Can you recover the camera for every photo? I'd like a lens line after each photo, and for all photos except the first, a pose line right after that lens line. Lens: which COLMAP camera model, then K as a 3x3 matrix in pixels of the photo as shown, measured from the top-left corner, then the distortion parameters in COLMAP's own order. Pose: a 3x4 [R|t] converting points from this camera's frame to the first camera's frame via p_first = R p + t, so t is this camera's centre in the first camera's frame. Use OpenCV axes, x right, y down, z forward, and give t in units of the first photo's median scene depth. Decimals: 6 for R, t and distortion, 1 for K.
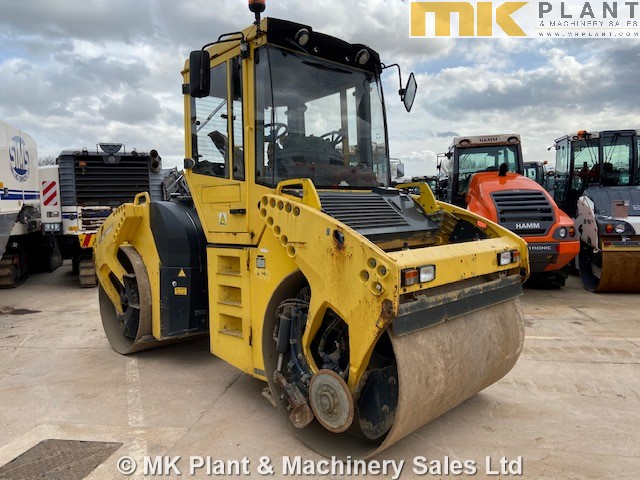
lens RADIAL K [[485.7, 0, 318.5], [0, 485.7, 236.5], [0, 0, 1]] dist [0.124316, -0.180403]
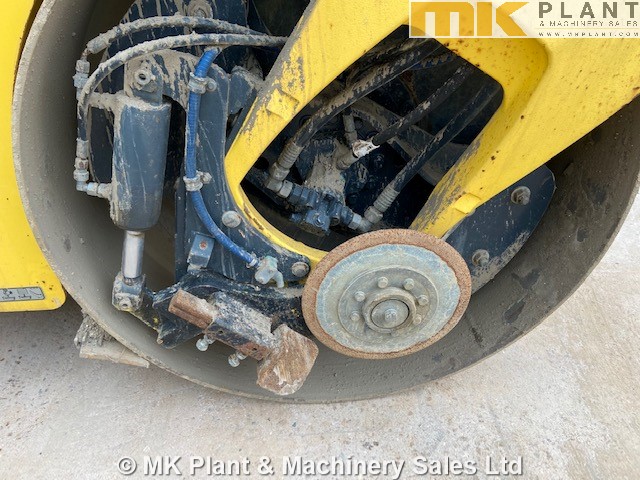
lens RADIAL K [[485.7, 0, 318.5], [0, 485.7, 236.5], [0, 0, 1]] dist [0.124316, -0.180403]
pose [[0.647490, -0.401549, 0.647700, -0.171815], [0.006981, 0.853007, 0.521852, 0.078657], [-0.762042, -0.333372, 0.555117, 0.653440]]
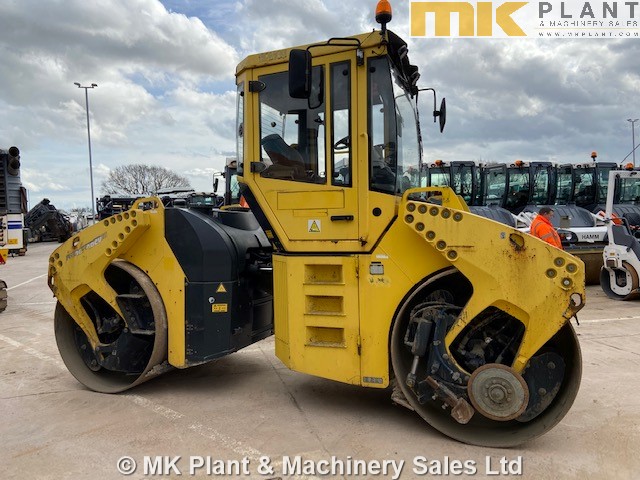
lens RADIAL K [[485.7, 0, 318.5], [0, 485.7, 236.5], [0, 0, 1]] dist [0.124316, -0.180403]
pose [[0.899146, -0.002161, 0.437643, -0.615389], [0.017950, 0.999328, -0.031943, 0.015293], [-0.437280, 0.036577, 0.898581, 0.140992]]
